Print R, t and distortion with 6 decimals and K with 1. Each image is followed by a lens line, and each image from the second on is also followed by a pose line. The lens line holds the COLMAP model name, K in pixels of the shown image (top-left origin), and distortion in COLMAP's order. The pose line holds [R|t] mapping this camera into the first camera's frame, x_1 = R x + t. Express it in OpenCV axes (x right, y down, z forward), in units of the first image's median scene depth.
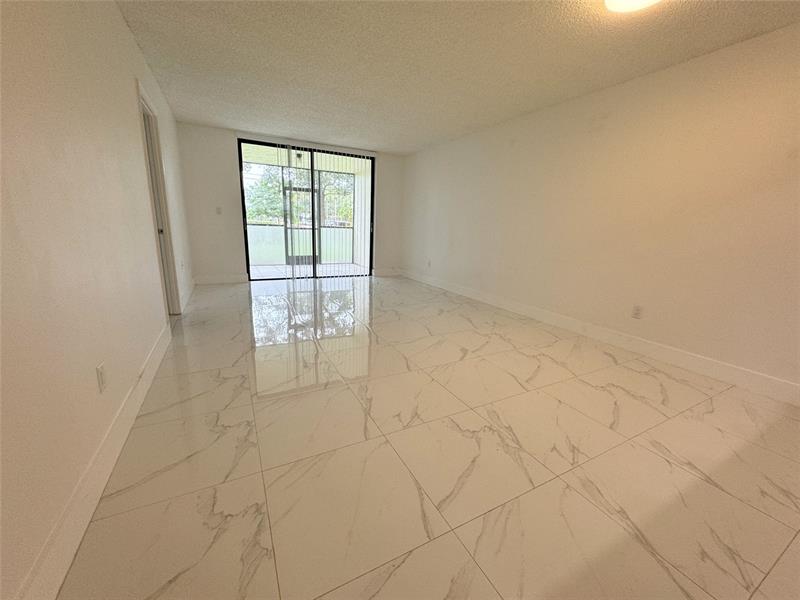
lens RADIAL K [[318.9, 0, 397.2], [0, 318.9, 300.9], [0, 0, 1]] dist [-0.002095, 0.000448]
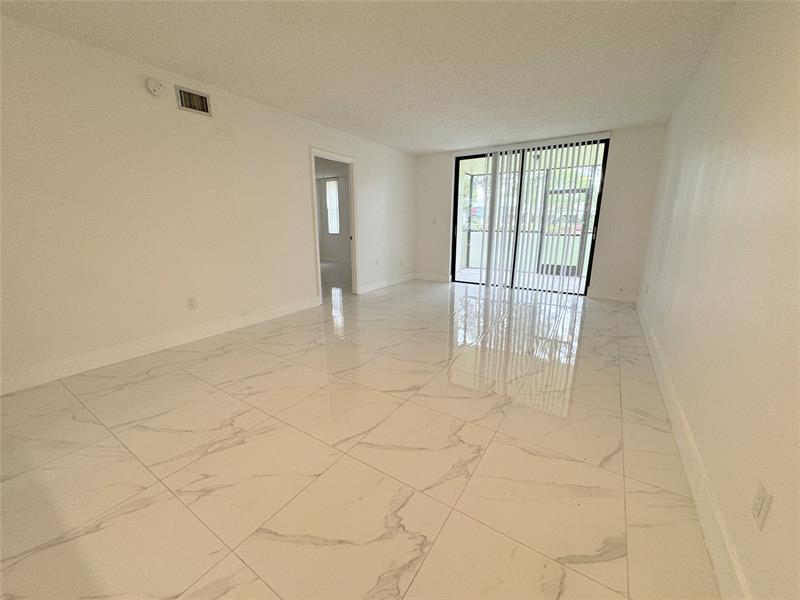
lens RADIAL K [[318.9, 0, 397.5], [0, 318.9, 298.6], [0, 0, 1]] dist [-0.002095, 0.000448]
pose [[0.485378, 0.164012, -0.858783, 0.838011], [-0.186398, 0.979077, 0.081635, -0.120365], [0.854203, 0.120452, 0.505794, 0.543143]]
